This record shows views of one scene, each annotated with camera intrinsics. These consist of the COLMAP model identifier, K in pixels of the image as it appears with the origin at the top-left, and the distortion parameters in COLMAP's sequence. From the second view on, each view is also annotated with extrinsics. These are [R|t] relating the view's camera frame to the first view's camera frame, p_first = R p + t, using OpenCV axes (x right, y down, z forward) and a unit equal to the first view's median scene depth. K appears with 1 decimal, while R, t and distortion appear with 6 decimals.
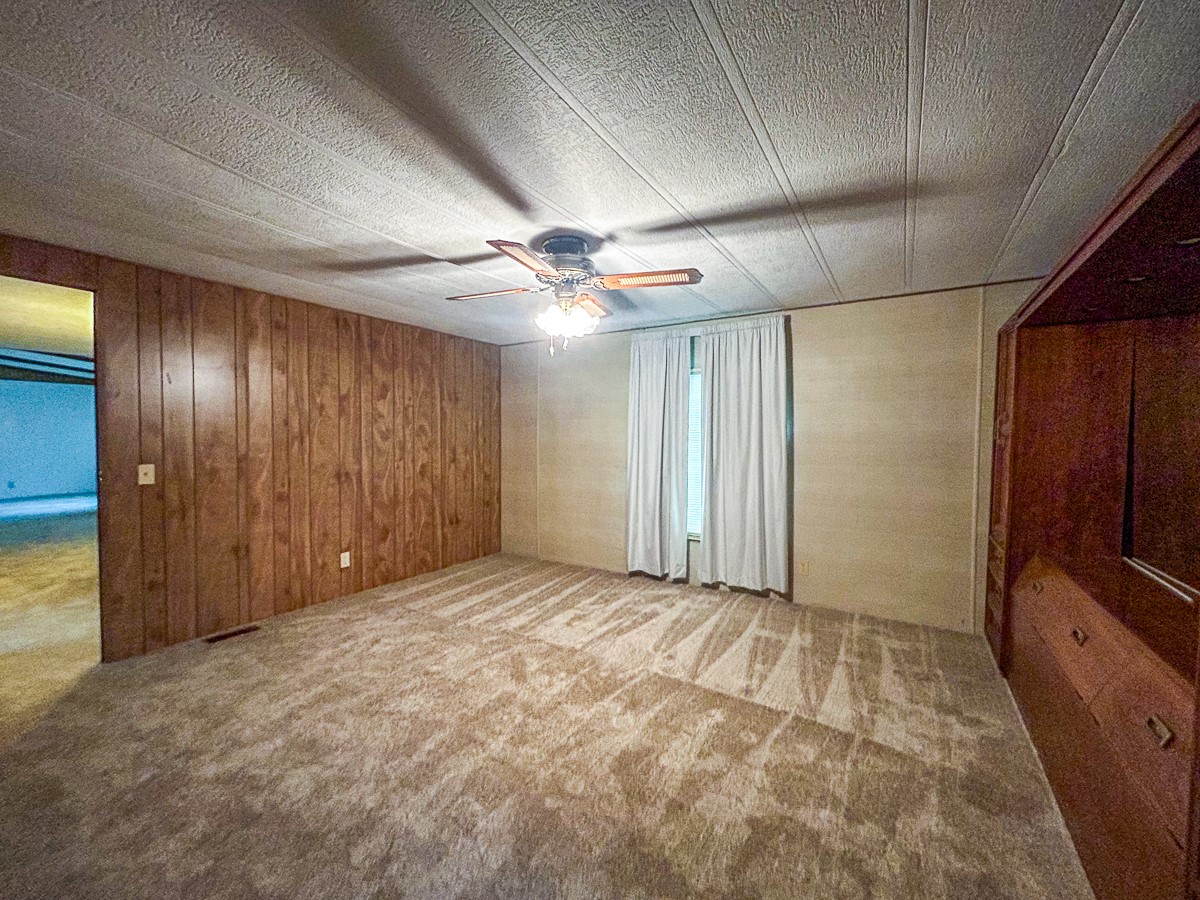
lens RADIAL K [[487.1, 0, 598.5], [0, 487.1, 448.7], [0, 0, 1]] dist [-0.004054, 0.001908]
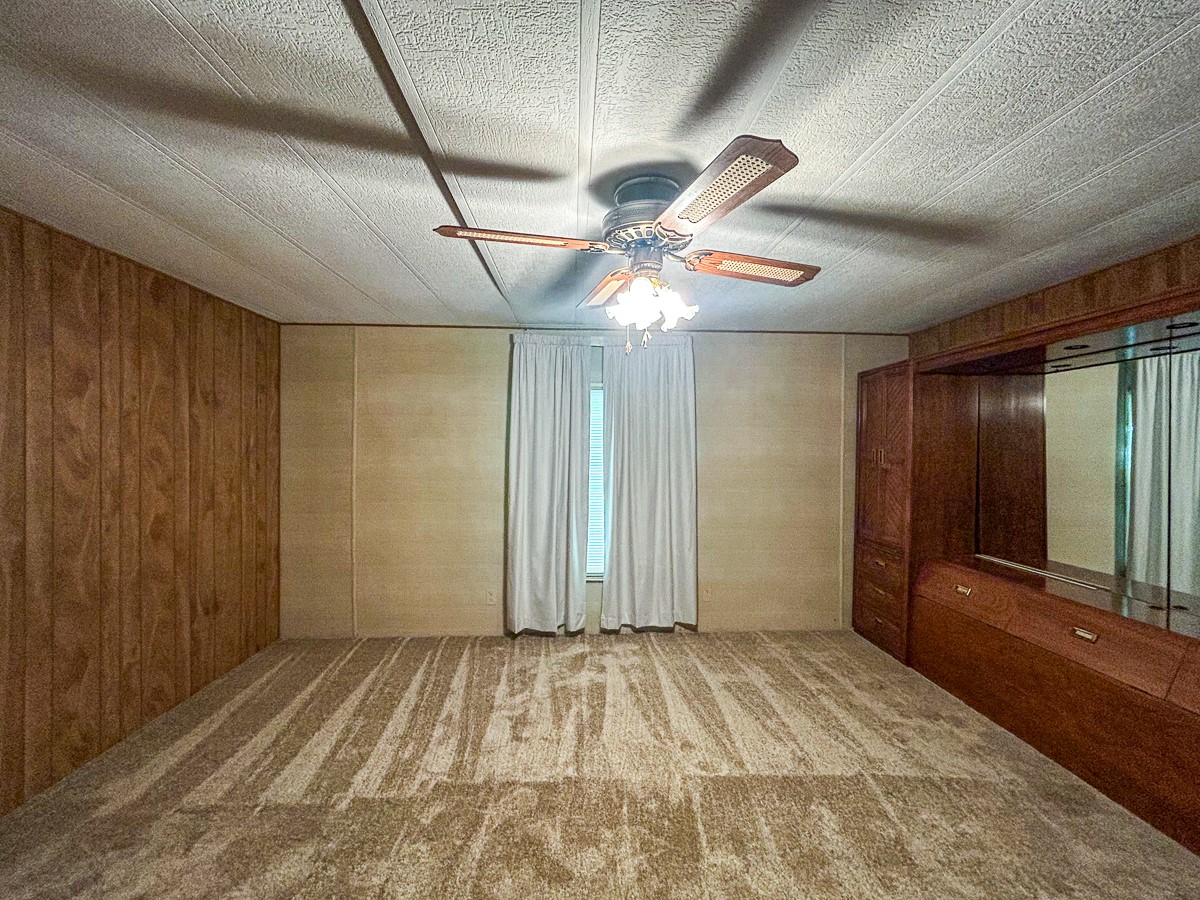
lens RADIAL K [[487.1, 0, 597.0], [0, 487.1, 447.8], [0, 0, 1]] dist [-0.004054, 0.001908]
pose [[0.822266, -0.001261, 0.569103, -0.318206], [0.015541, 0.999674, -0.020240, -0.033737], [-0.568892, 0.025487, 0.822017, 0.310901]]
